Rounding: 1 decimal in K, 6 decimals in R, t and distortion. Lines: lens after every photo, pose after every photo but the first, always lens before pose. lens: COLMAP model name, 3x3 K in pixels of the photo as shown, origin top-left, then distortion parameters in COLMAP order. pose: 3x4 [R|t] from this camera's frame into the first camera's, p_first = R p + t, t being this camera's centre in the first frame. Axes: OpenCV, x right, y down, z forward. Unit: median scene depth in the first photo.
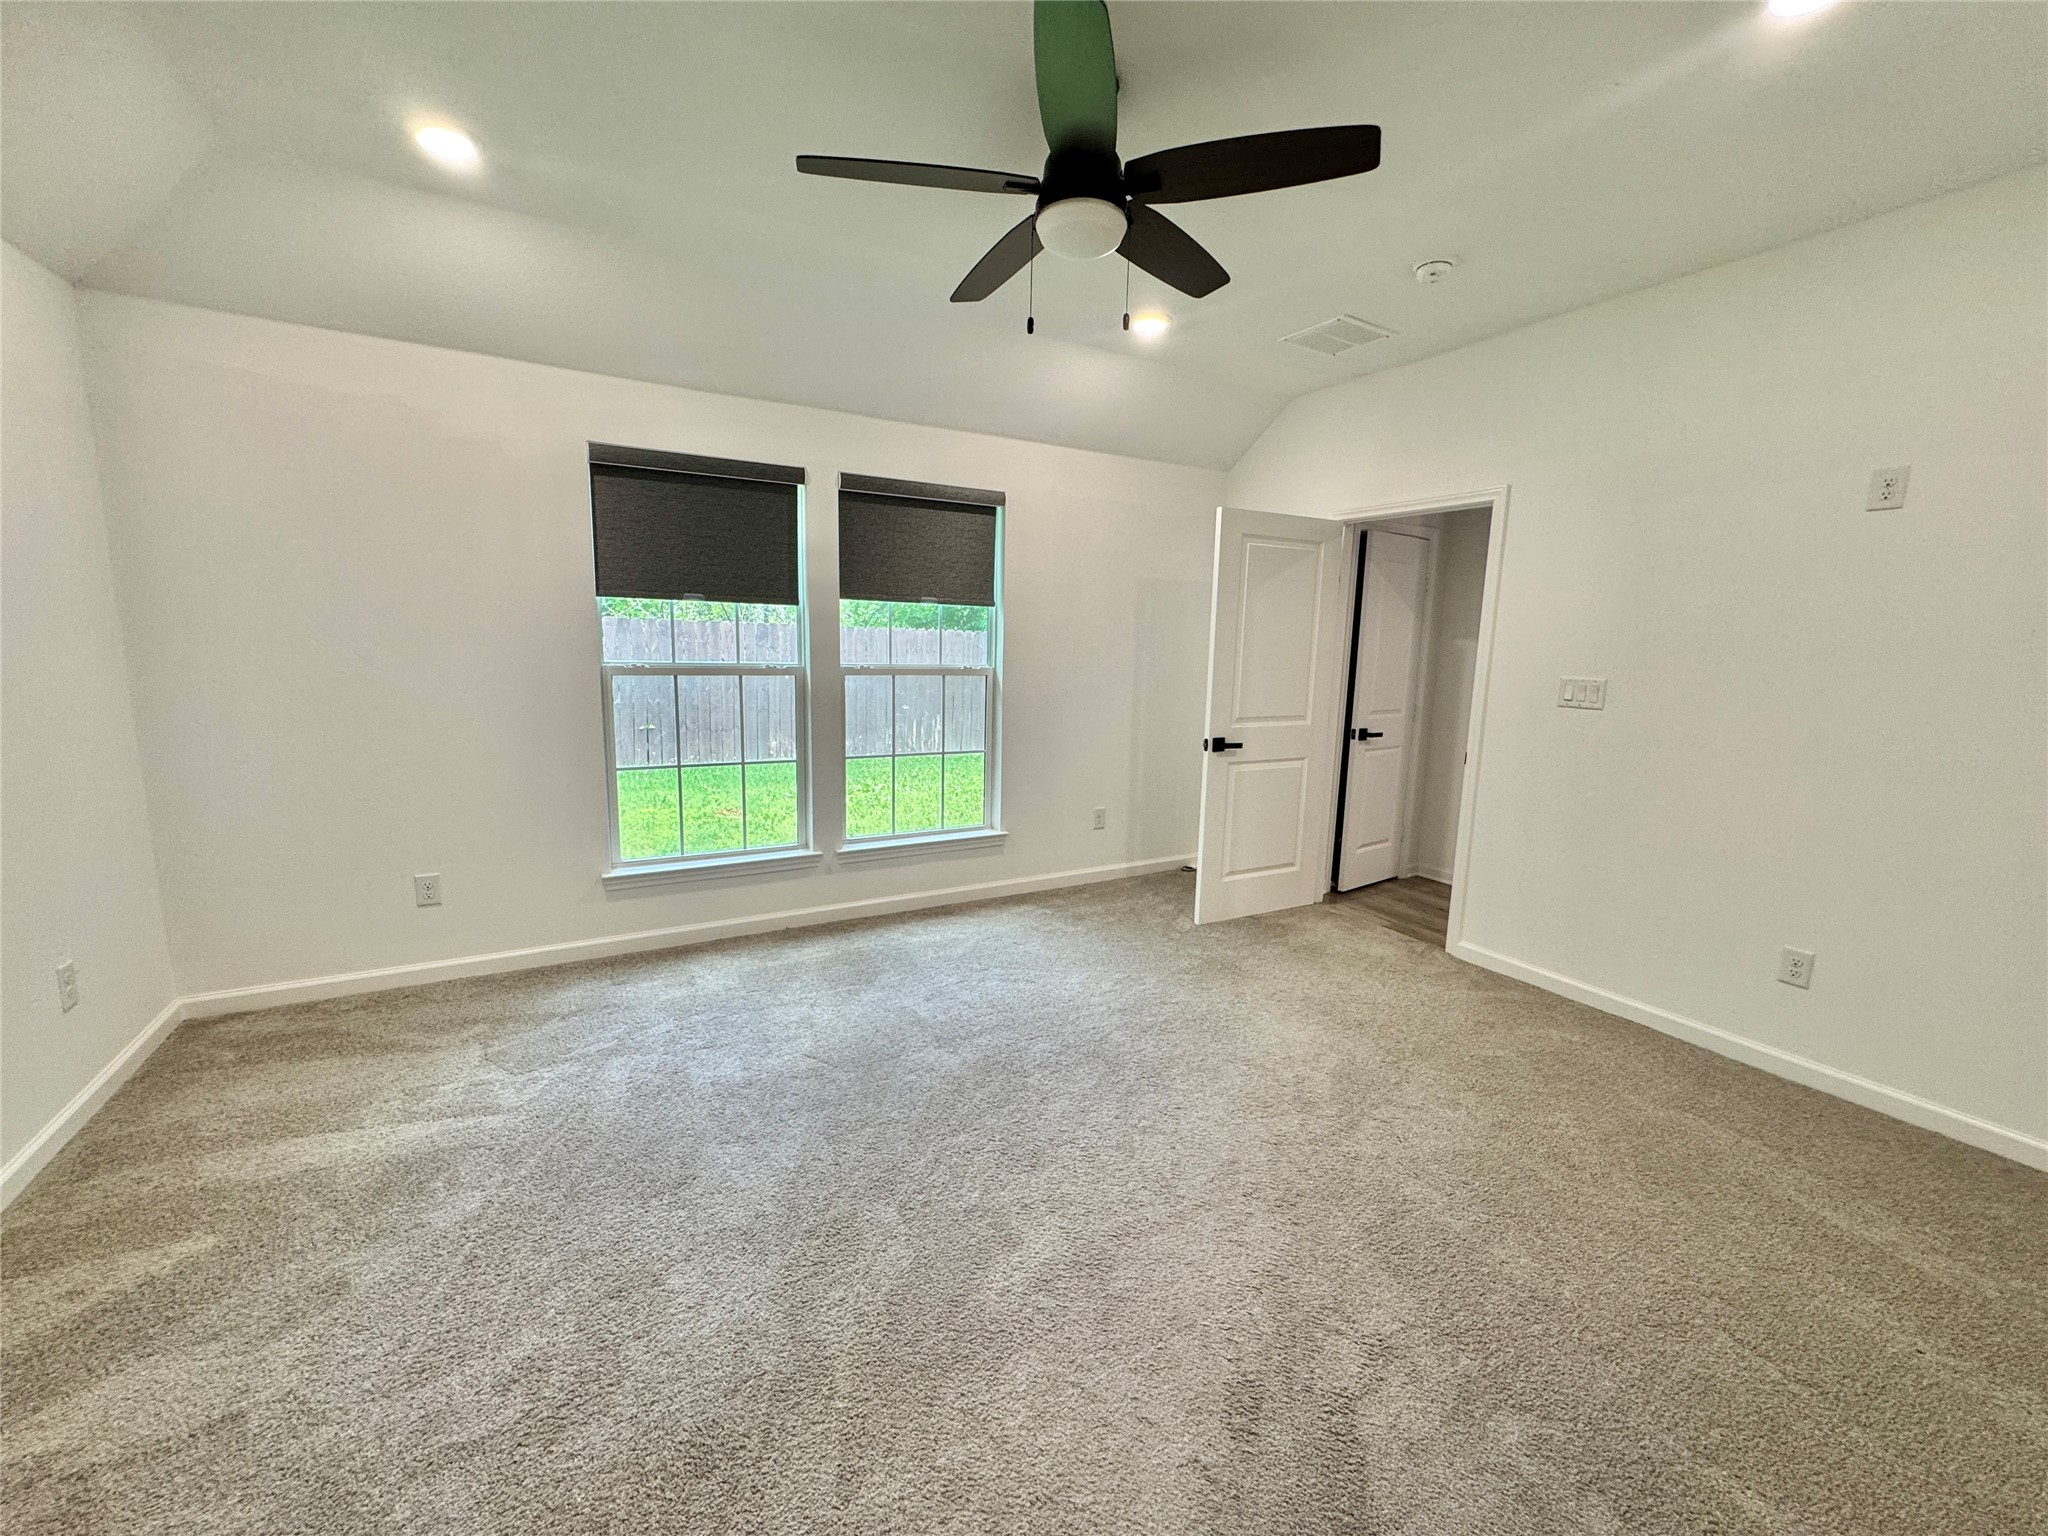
lens RADIAL K [[820.2, 0, 1024.0], [0, 820.2, 768.0], [0, 0, 1]] dist [-0.000413, -0.000323]
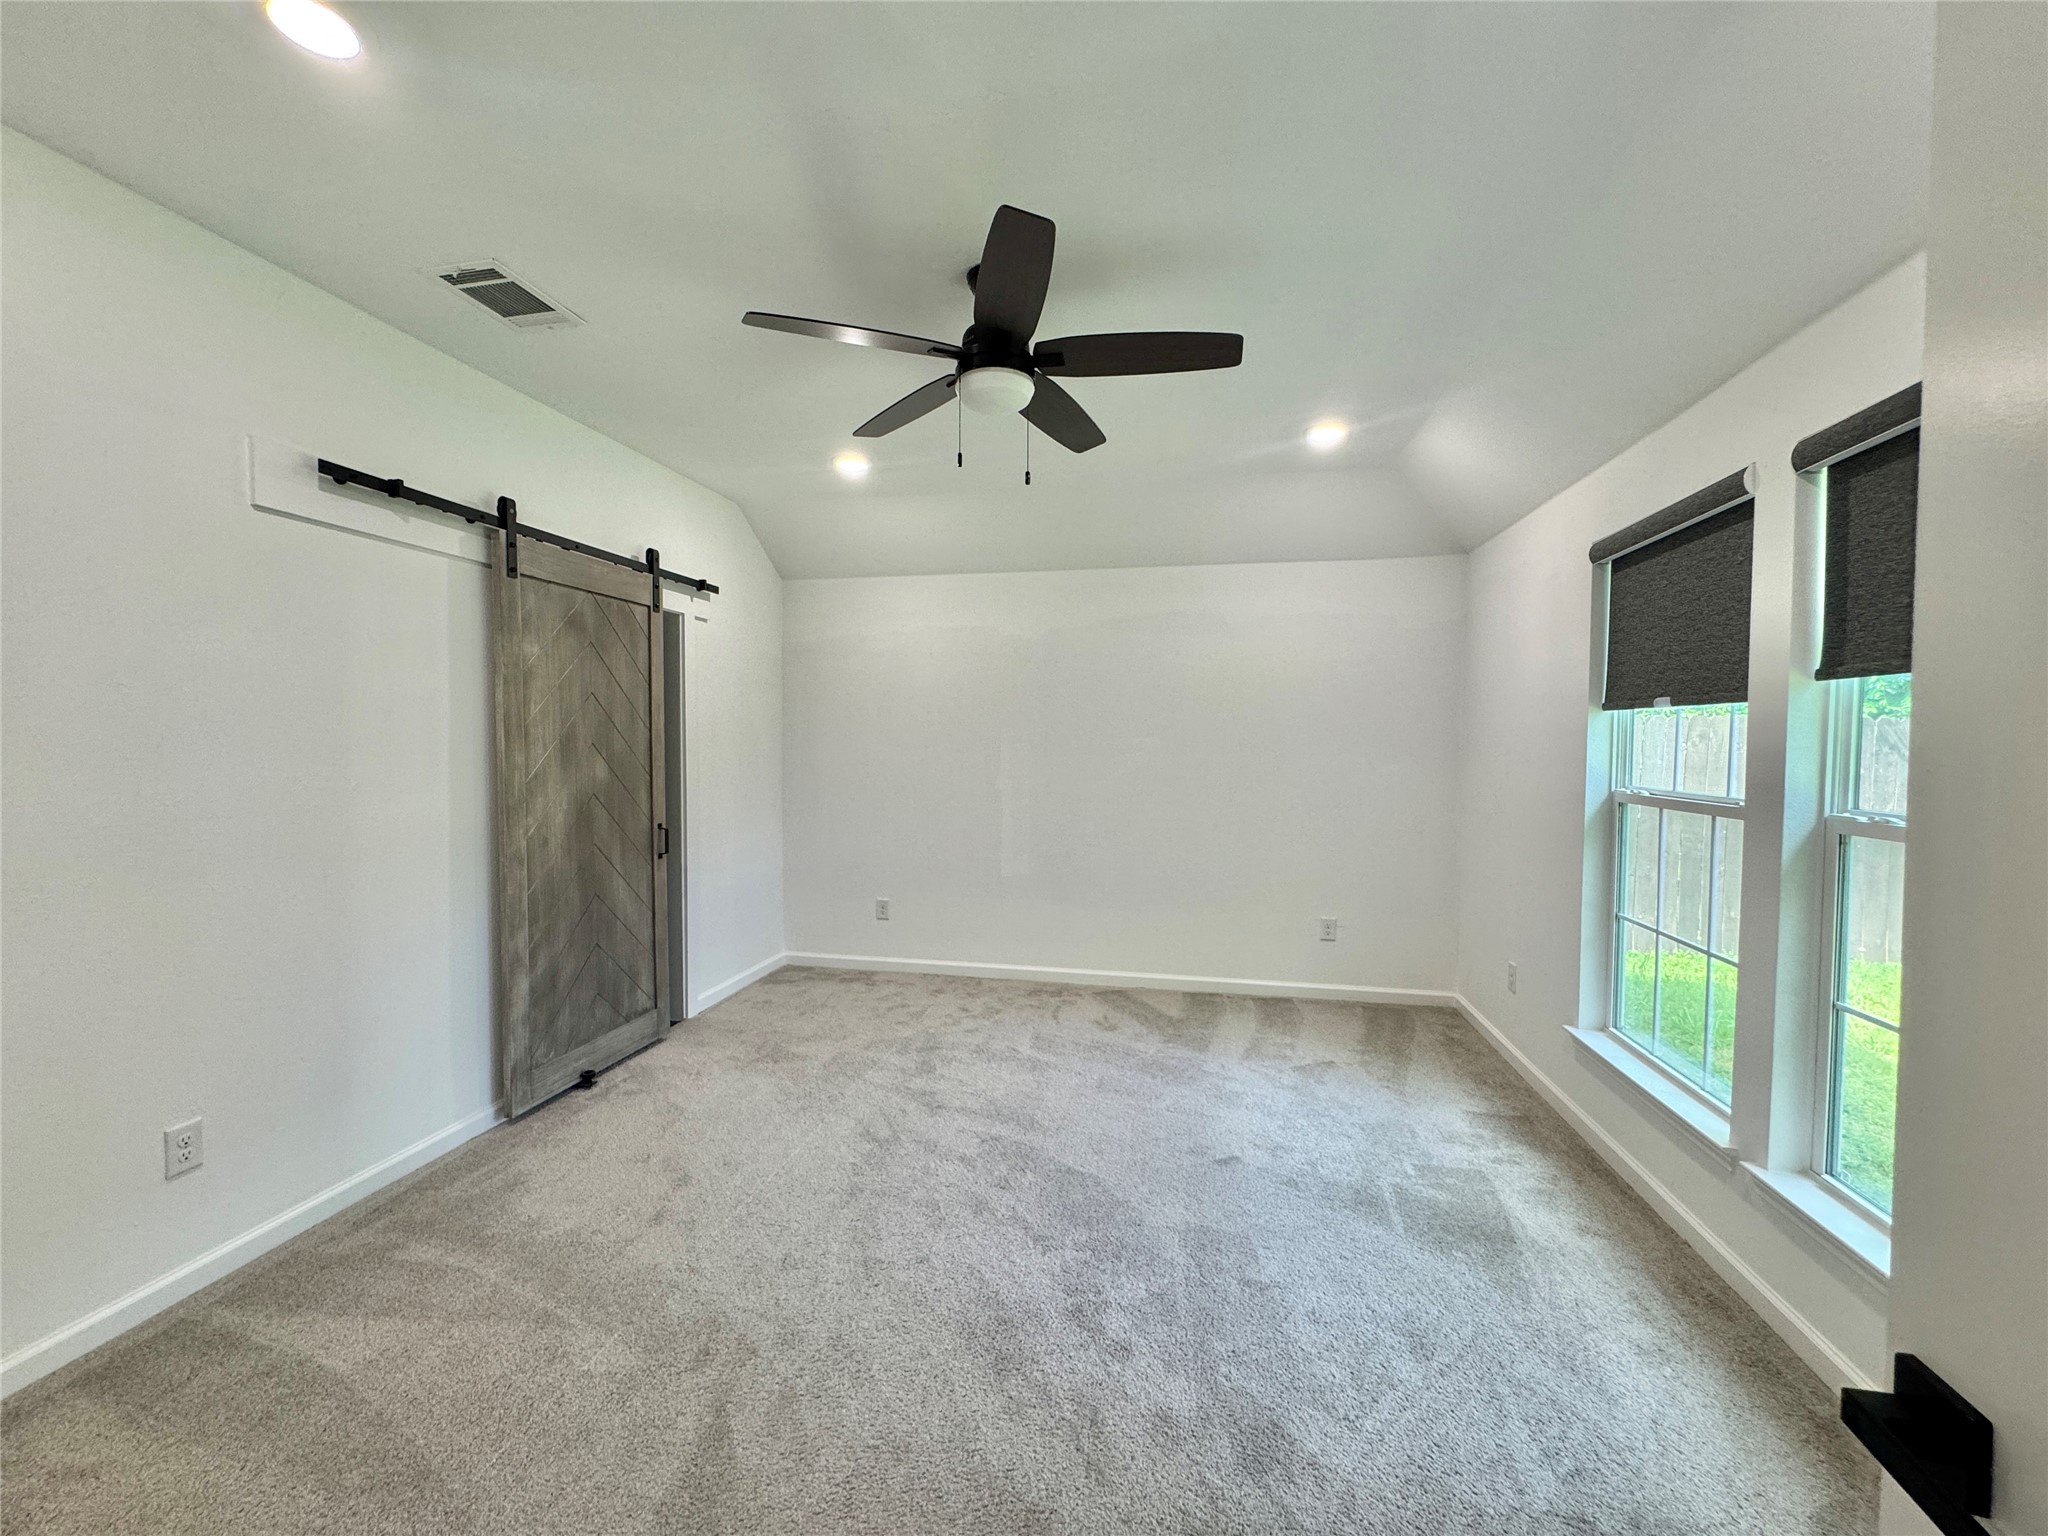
lens RADIAL K [[820.2, 0, 1024.0], [0, 820.2, 768.0], [0, 0, 1]] dist [-0.000413, -0.000323]
pose [[-0.644177, 0.009092, -0.764823, 0.535947], [-0.134188, 0.983078, 0.124707, -0.169752], [0.753014, 0.182963, -0.632056, 1.065676]]
